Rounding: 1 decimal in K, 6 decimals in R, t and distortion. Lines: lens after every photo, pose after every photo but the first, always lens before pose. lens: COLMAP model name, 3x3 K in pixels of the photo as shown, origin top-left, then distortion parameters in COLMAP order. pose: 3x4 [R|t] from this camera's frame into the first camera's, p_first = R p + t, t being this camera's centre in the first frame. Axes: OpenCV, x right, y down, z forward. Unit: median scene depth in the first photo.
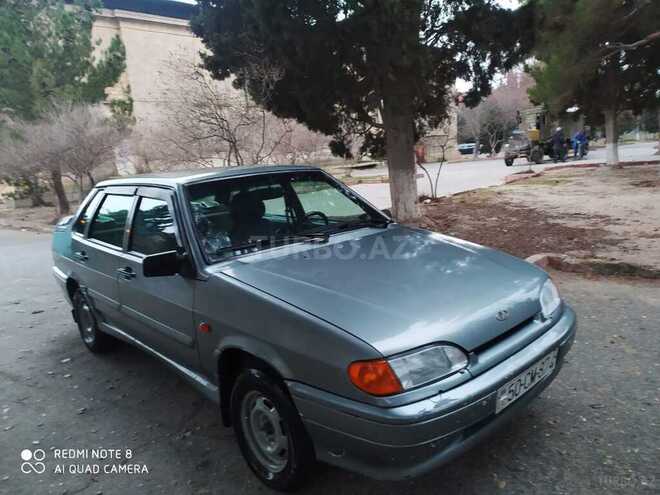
lens RADIAL K [[463.9, 0, 334.3], [0, 463.9, 245.9], [0, 0, 1]] dist [0.078132, -0.068211]
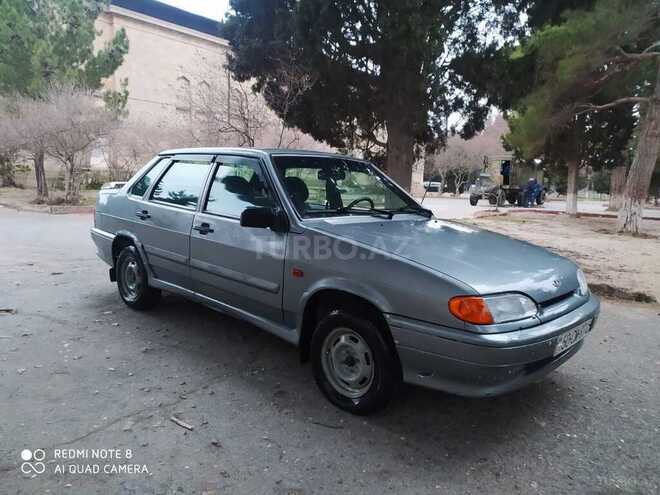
lens RADIAL K [[459.7, 0, 330.0], [0, 459.7, 247.5], [0, 0, 1]] dist [0.064330, -0.047804]
pose [[0.990463, 0.112903, 0.078963, -0.074459], [-0.109203, 0.992775, -0.049717, 0.040729], [-0.084006, 0.040620, 0.995637, -0.035855]]
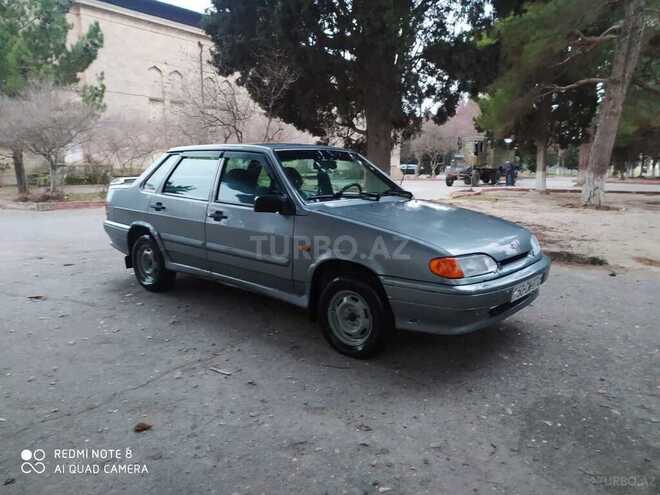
lens RADIAL K [[459.7, 0, 330.0], [0, 459.7, 247.5], [0, 0, 1]] dist [0.064330, -0.047804]
pose [[0.989989, 0.065809, 0.124862, -0.094924], [-0.063358, 0.997714, -0.023501, 0.050881], [-0.126123, 0.015354, 0.991896, -0.095277]]
